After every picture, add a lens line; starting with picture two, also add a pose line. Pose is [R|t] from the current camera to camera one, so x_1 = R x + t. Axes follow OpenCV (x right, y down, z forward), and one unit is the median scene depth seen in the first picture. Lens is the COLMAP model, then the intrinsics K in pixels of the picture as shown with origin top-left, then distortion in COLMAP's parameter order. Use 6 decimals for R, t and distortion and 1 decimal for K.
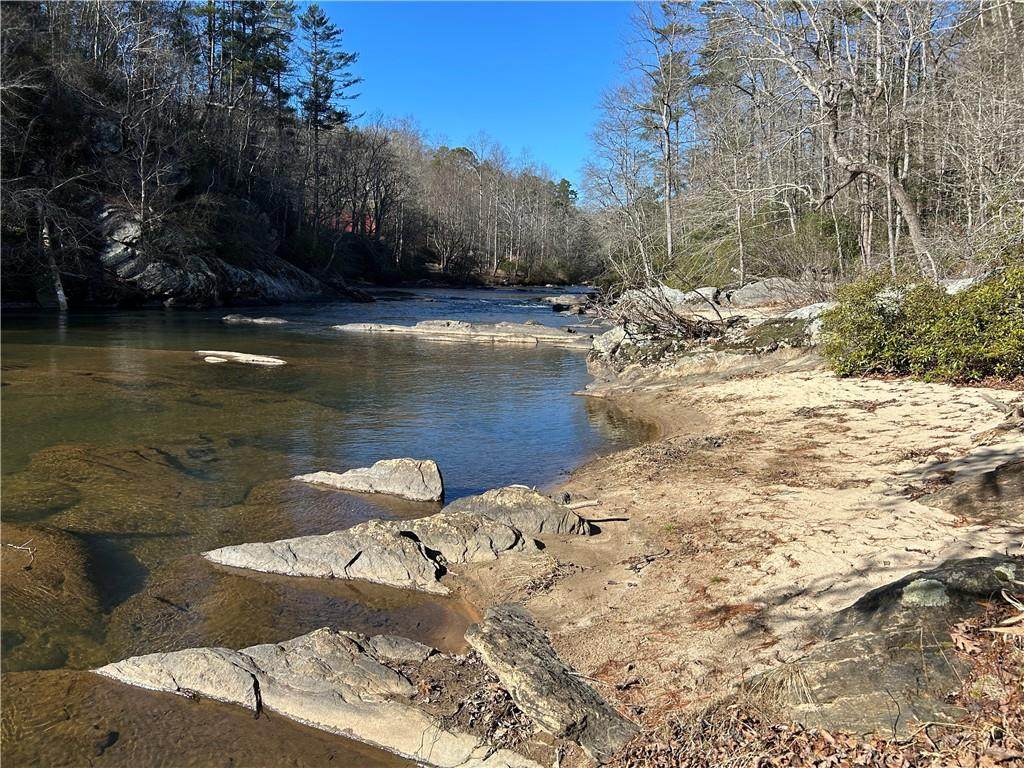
lens RADIAL K [[759.0, 0, 509.6], [0, 759.0, 388.4], [0, 0, 1]] dist [0.049279, -0.058017]
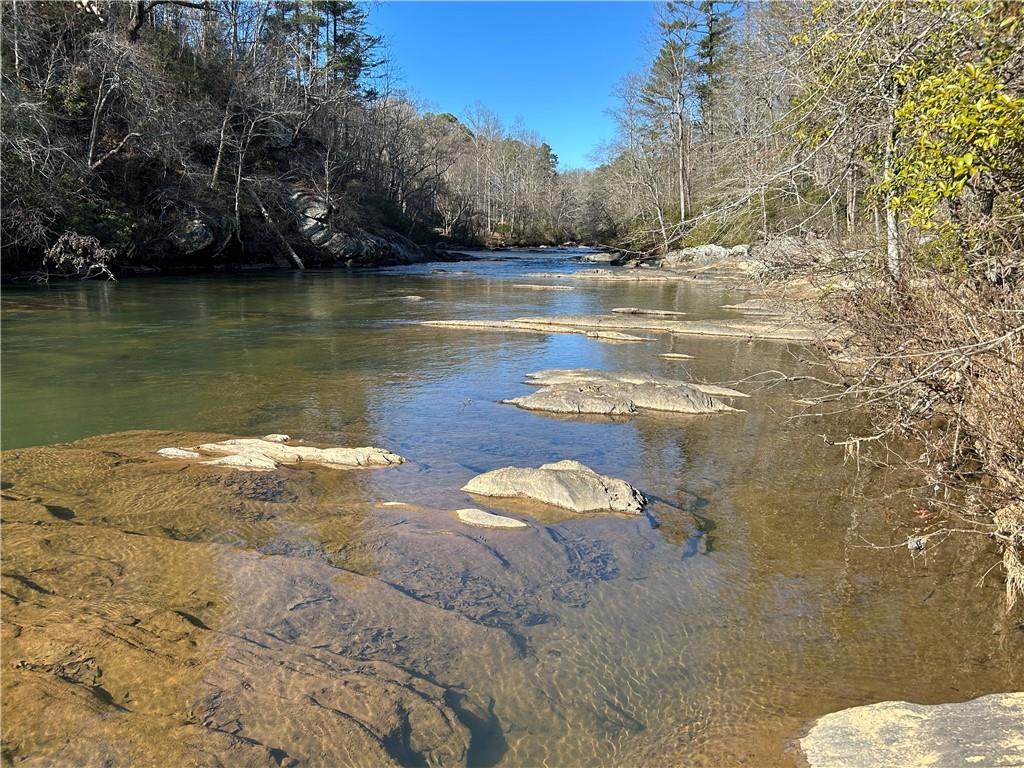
lens RADIAL K [[759.0, 0, 518.7], [0, 759.0, 389.6], [0, 0, 1]] dist [0.049279, -0.058017]
pose [[0.997898, -0.026908, 0.058960, -0.112899], [0.023899, 0.998404, 0.051159, 0.024195], [-0.060243, -0.049643, 0.996949, -0.181237]]
